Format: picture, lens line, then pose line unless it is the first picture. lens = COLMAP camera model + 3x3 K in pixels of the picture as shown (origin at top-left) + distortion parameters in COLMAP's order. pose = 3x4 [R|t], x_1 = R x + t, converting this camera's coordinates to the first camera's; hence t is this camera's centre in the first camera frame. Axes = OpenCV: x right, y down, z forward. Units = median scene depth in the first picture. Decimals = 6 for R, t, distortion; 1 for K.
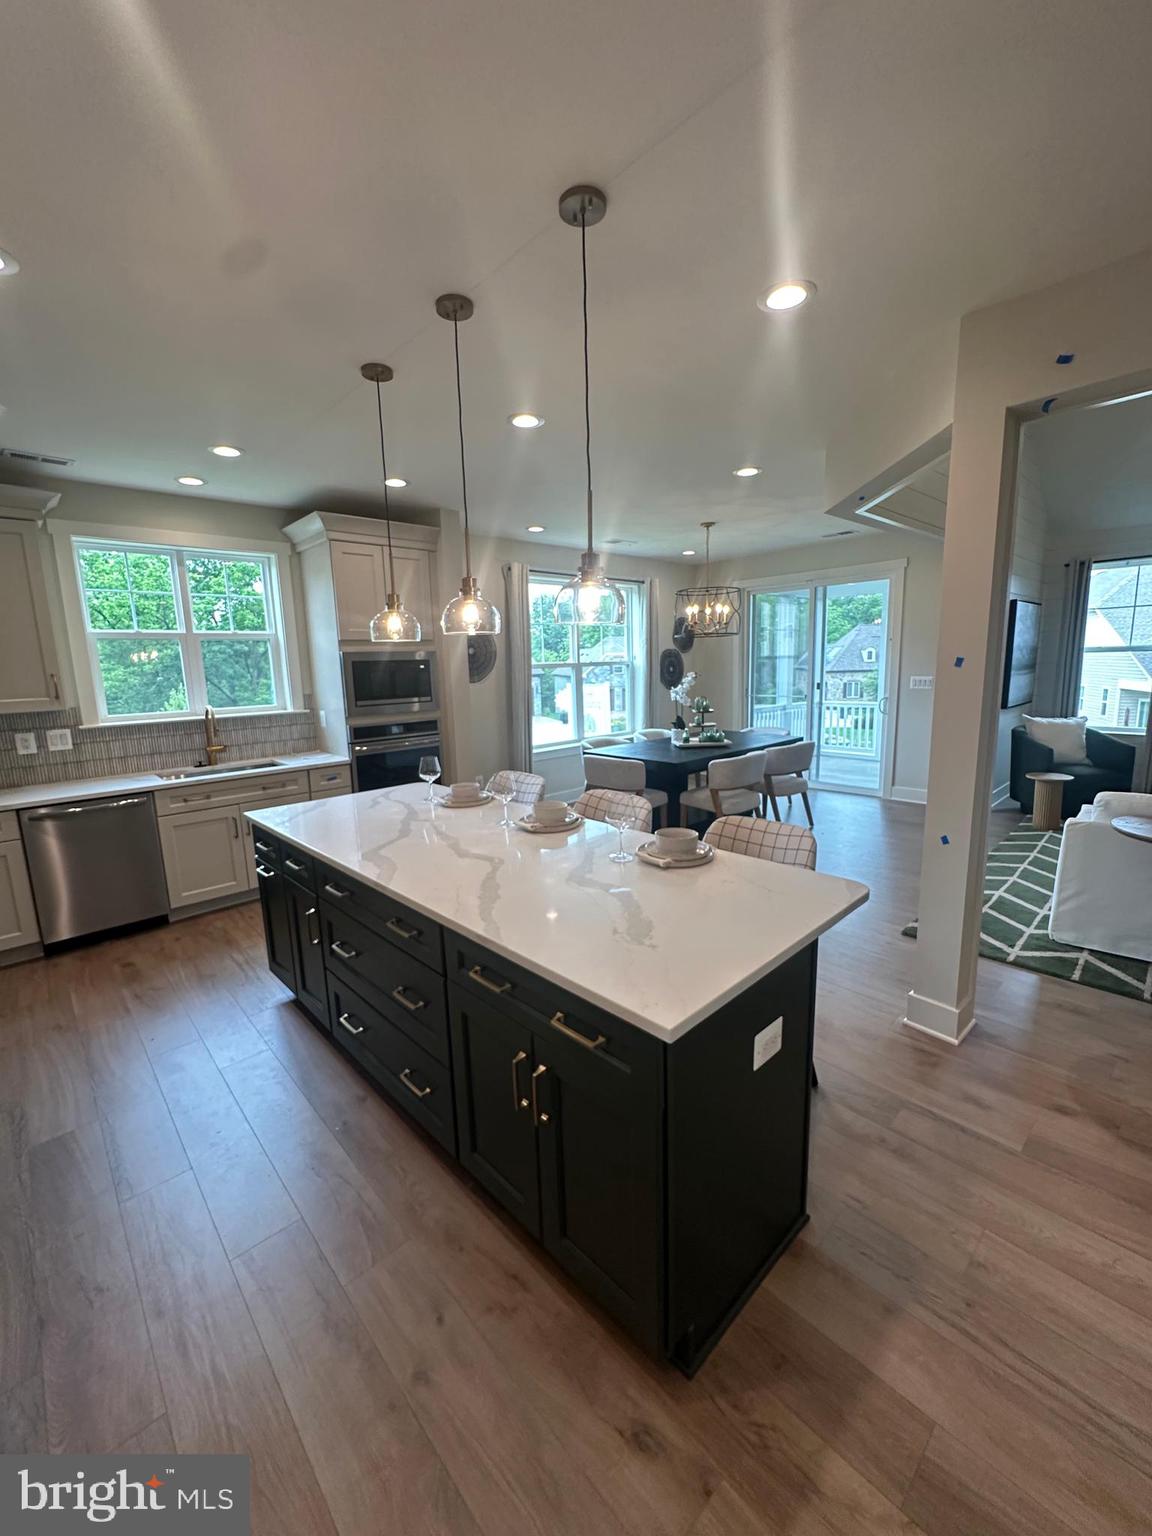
lens RADIAL K [[613.7, 0, 579.1], [0, 613.7, 766.7], [0, 0, 1]] dist [-0.000183, 0.000709]
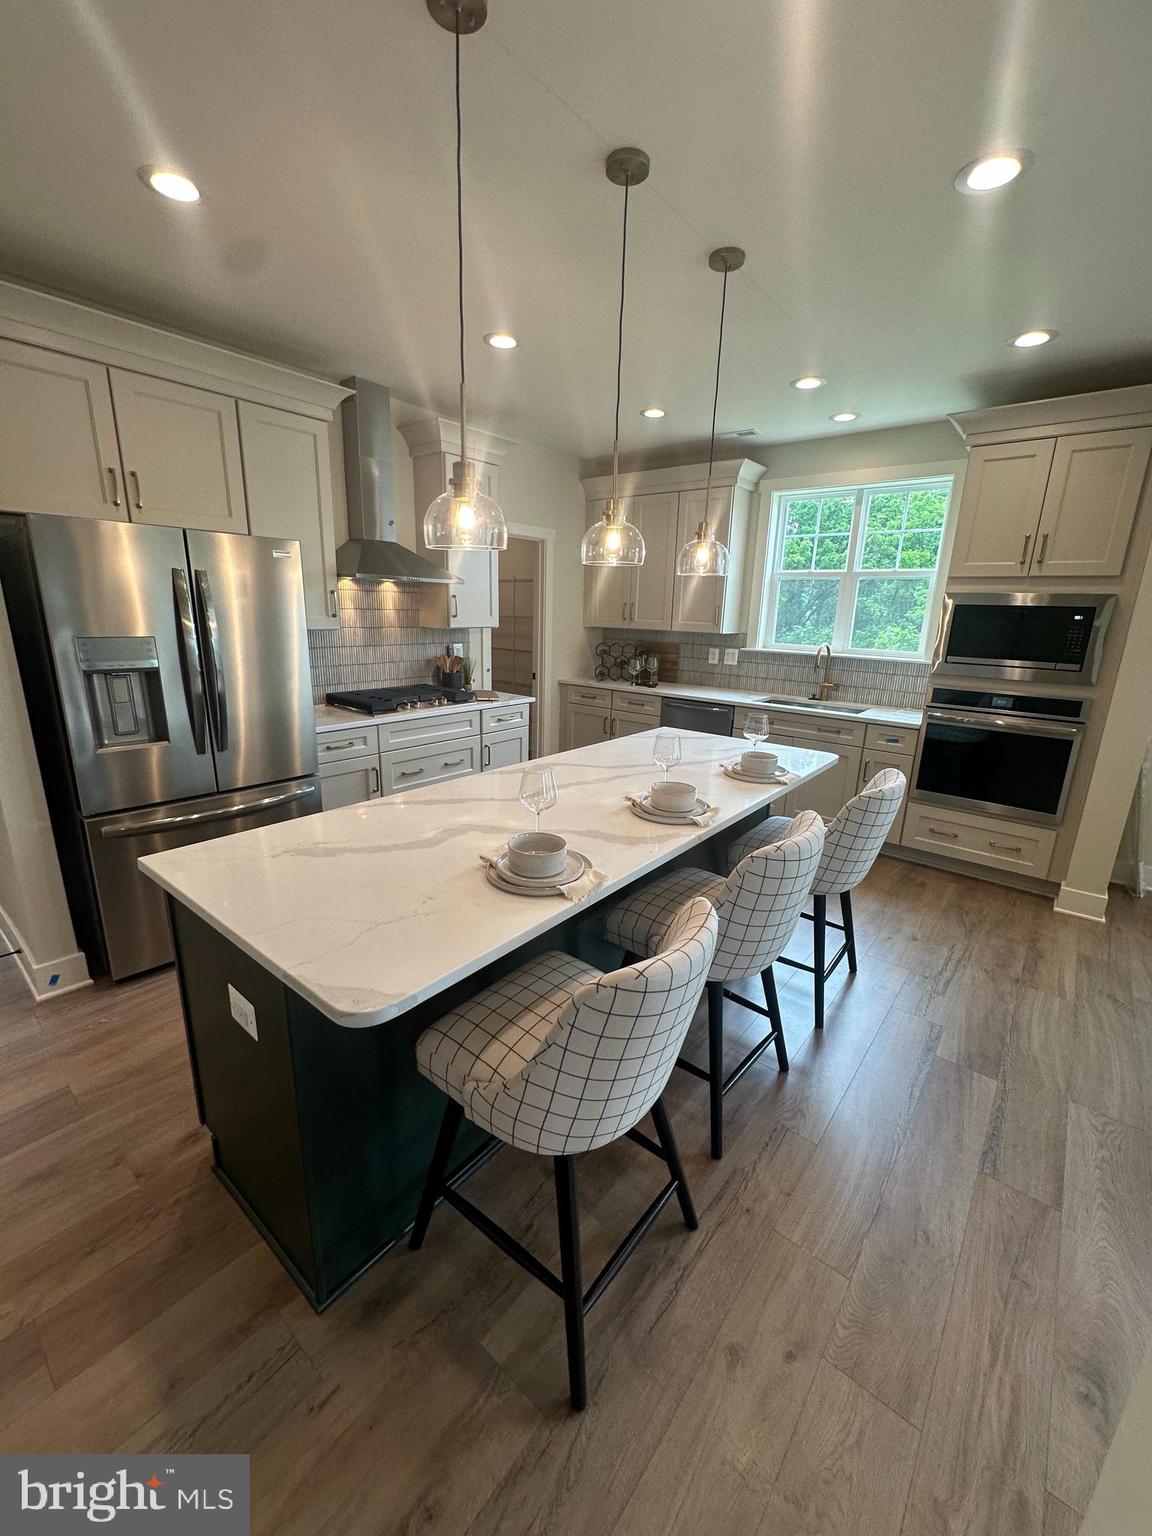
lens RADIAL K [[613.7, 0, 579.1], [0, 613.7, 766.7], [0, 0, 1]] dist [-0.000183, 0.000709]
pose [[0.130005, 0.281775, -0.950632, 0.475215], [-0.200660, 0.946407, 0.253080, -0.096371], [0.970996, 0.157852, 0.179579, 0.526271]]
